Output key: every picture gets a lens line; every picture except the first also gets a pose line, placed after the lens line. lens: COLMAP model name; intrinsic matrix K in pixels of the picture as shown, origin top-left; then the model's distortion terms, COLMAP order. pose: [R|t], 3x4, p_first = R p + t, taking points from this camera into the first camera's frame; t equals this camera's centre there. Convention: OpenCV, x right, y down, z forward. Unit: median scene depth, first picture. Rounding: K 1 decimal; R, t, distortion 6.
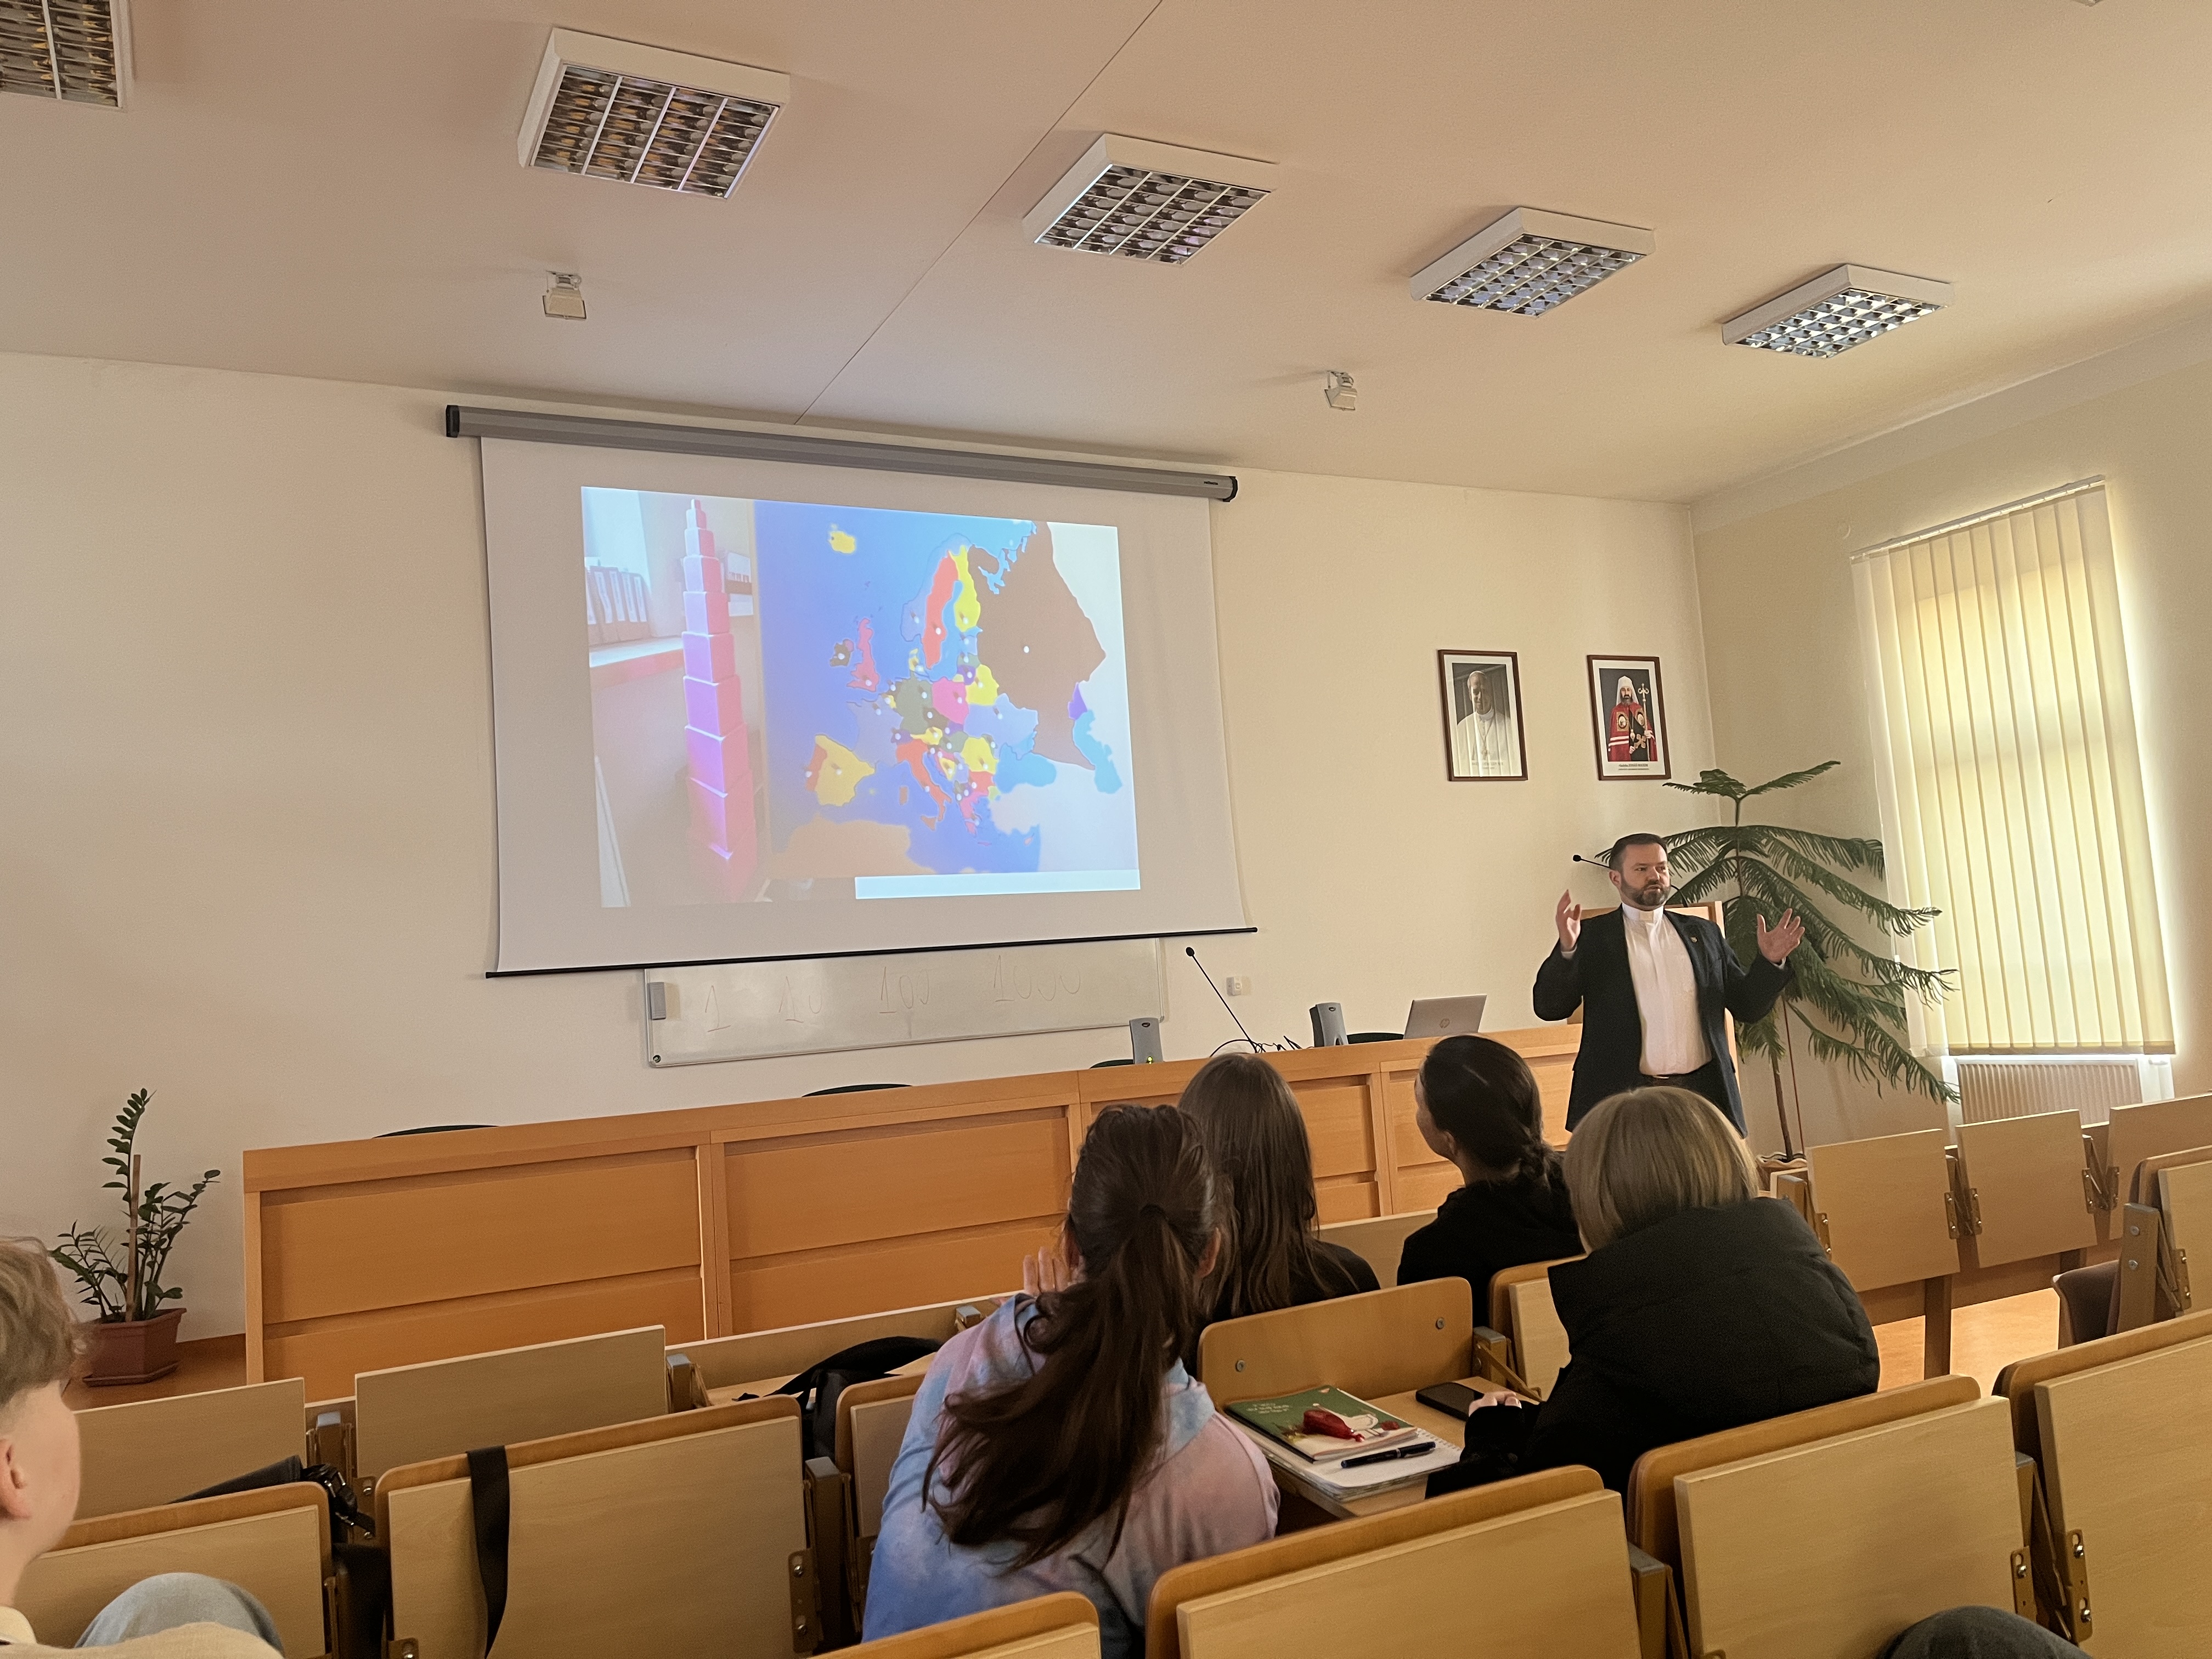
lens RADIAL K [[1710.4, 0, 1107.1], [0, 1710.4, 842.2], [0, 0, 1]] dist [0.047477, -0.032831]
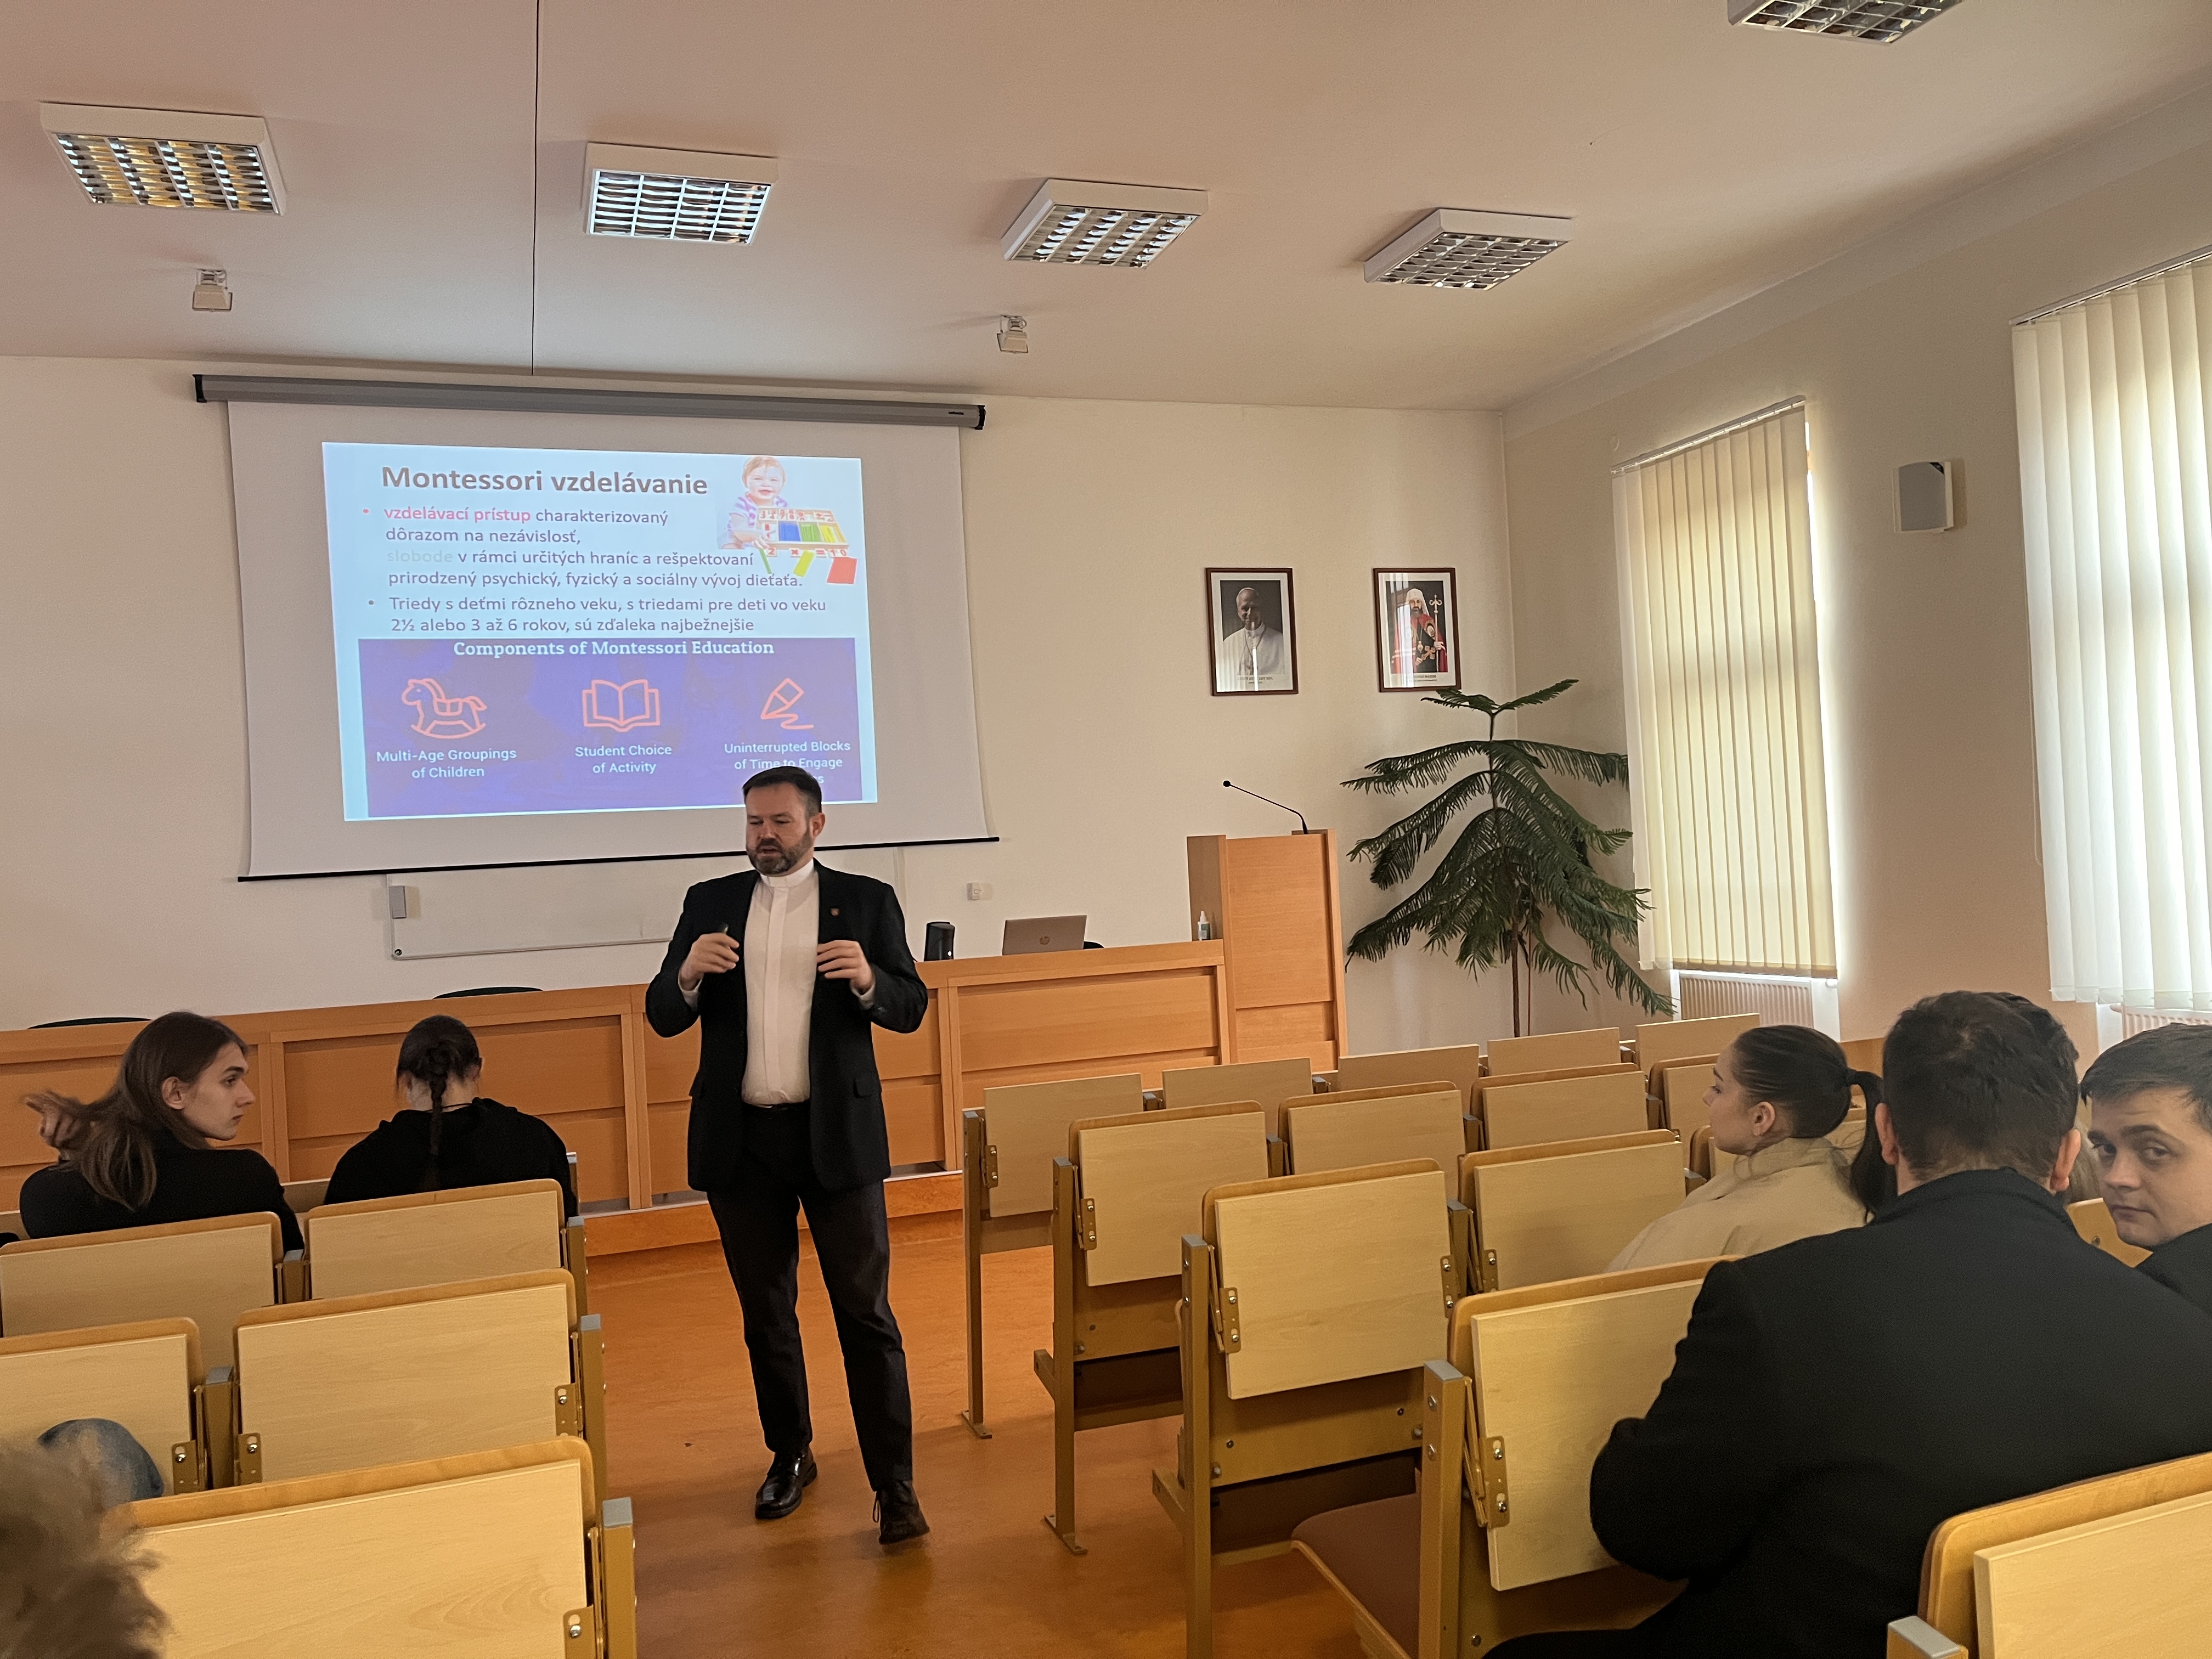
lens RADIAL K [[1710.4, 0, 1108.8], [0, 1710.4, 854.0], [0, 0, 1]] dist [0.047477, -0.032831]
pose [[0.989502, 0.016751, -0.143542, 0.300405], [-0.002847, 0.995327, 0.096522, -0.041759], [0.144488, -0.095100, 0.984926, -0.045505]]
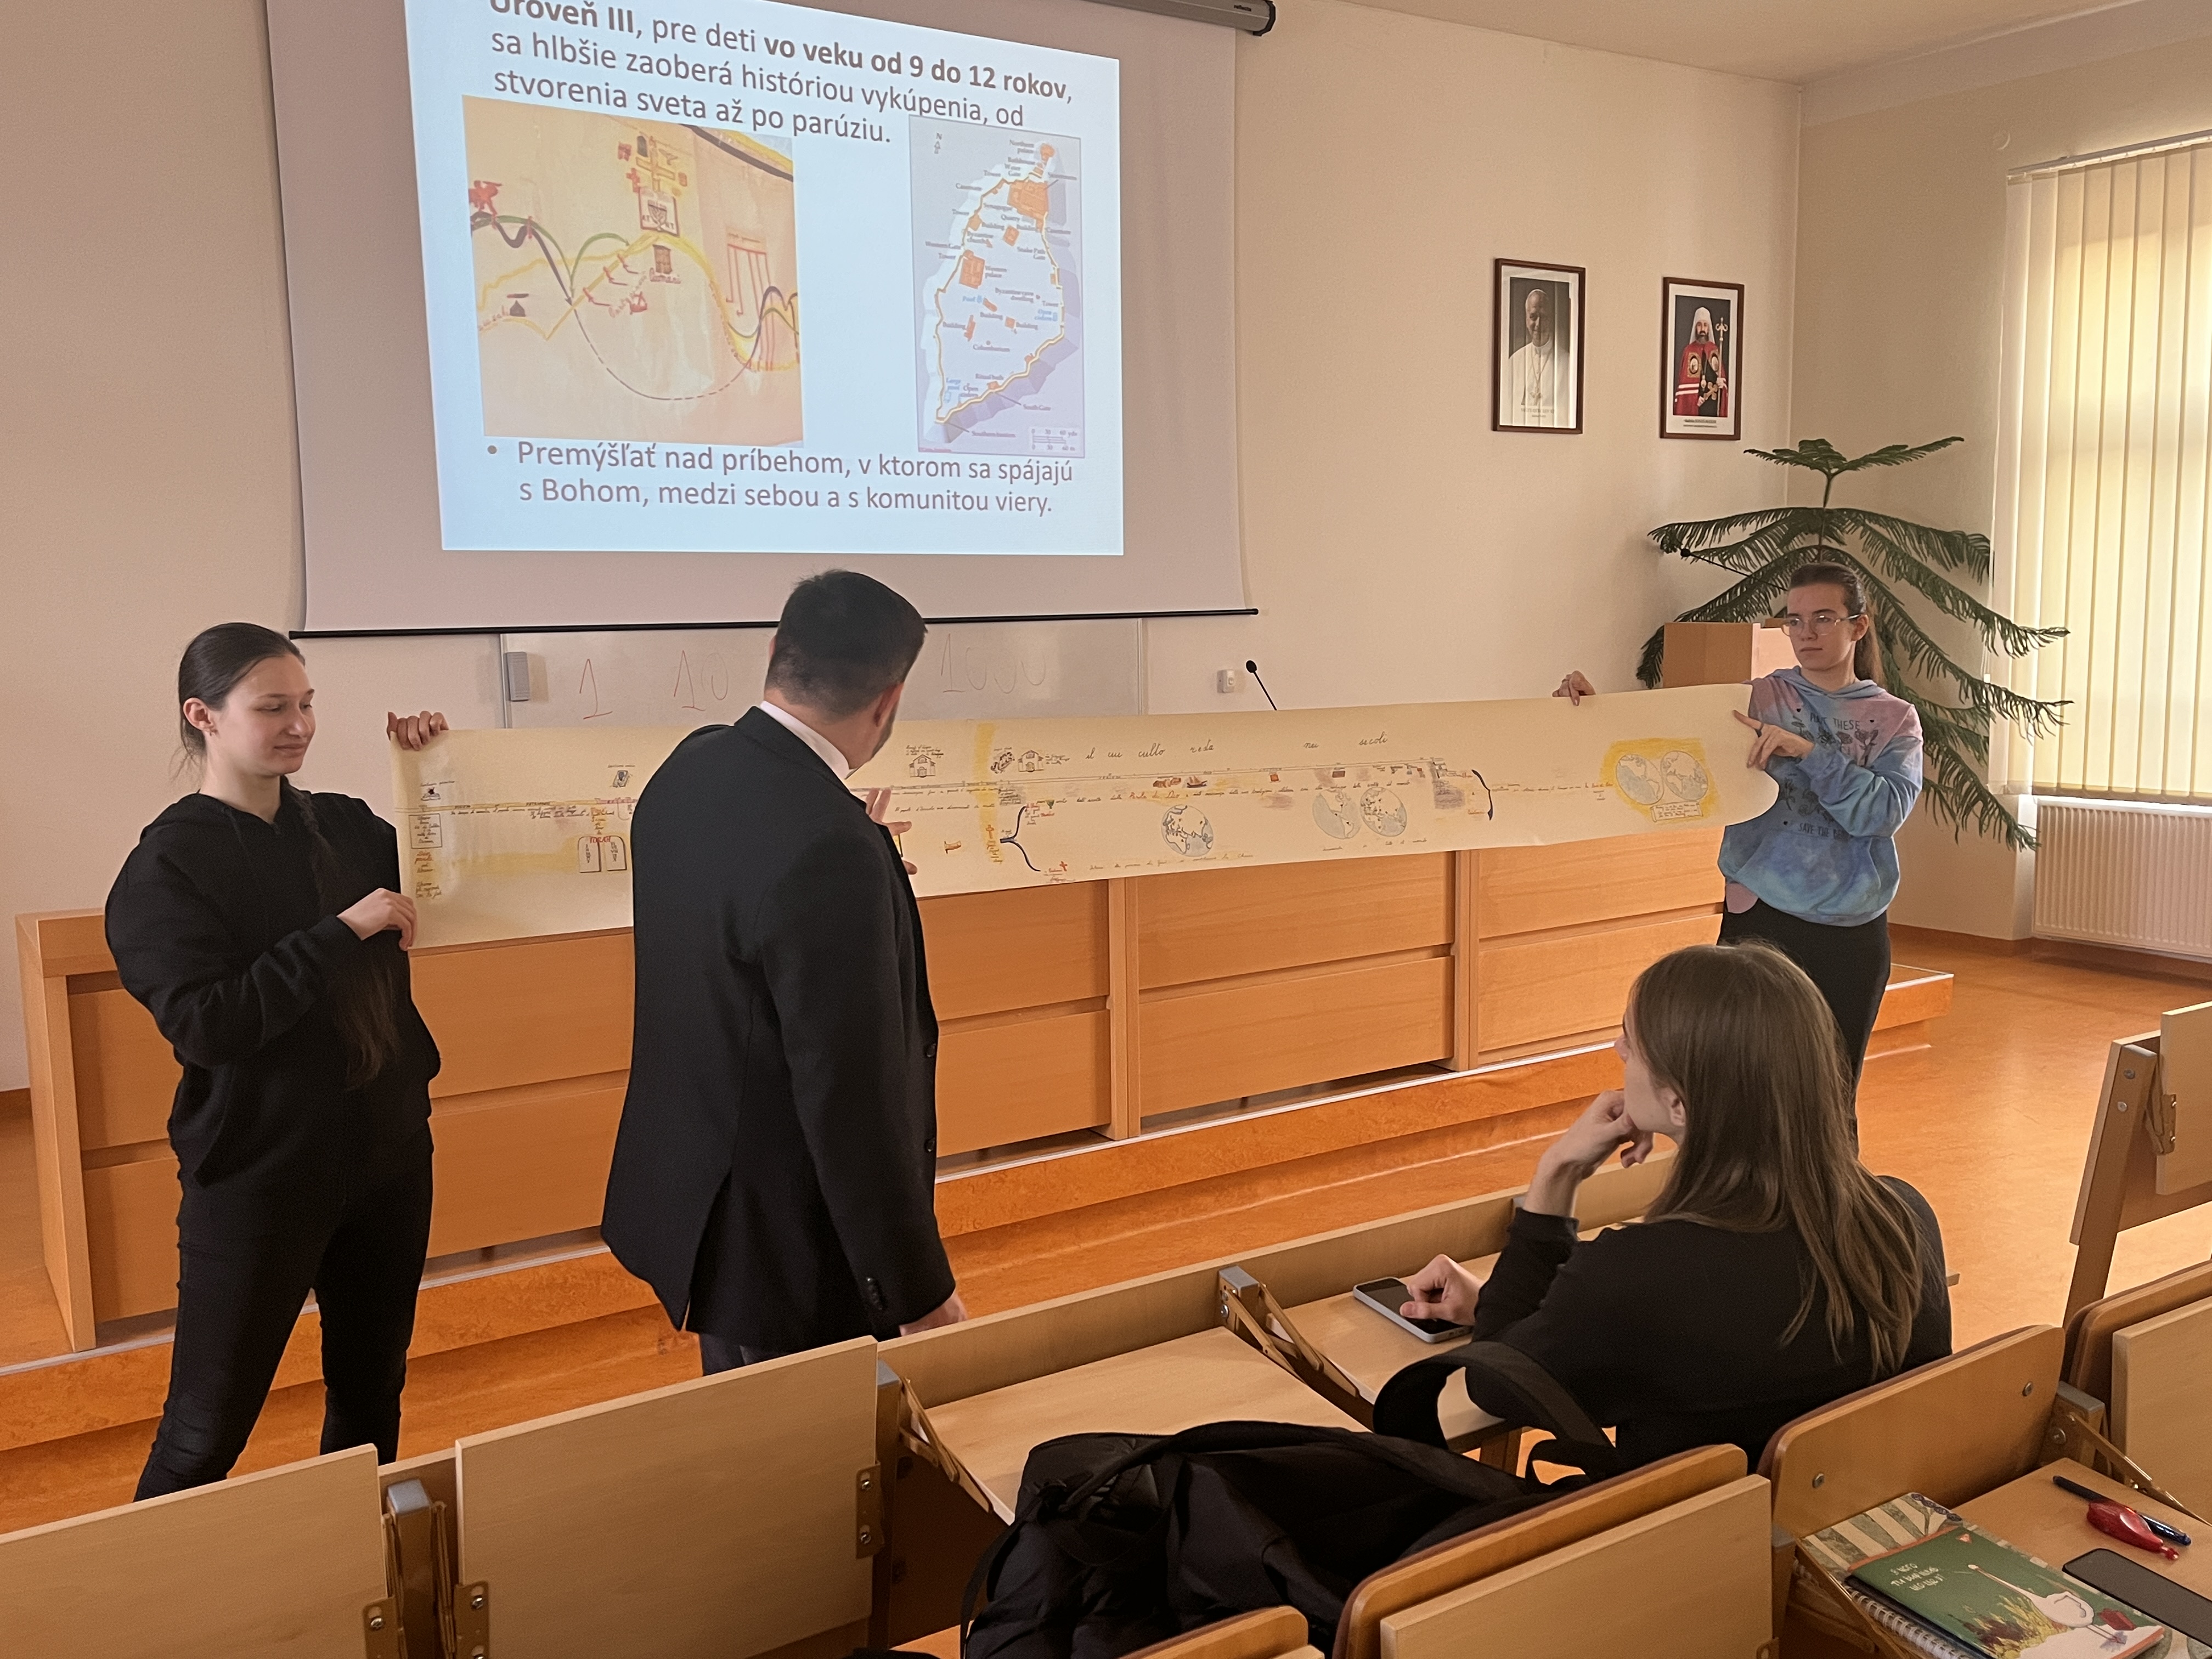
lens RADIAL K [[1971.4, 0, 1114.5], [0, 1971.4, 838.5], [0, 0, 1]] dist [0.038067, -0.025095]
pose [[0.991626, 0.038841, 0.123161, -0.085517], [-0.063135, 0.977765, 0.199975, -0.023779], [-0.112655, -0.206076, 0.972030, 0.085843]]
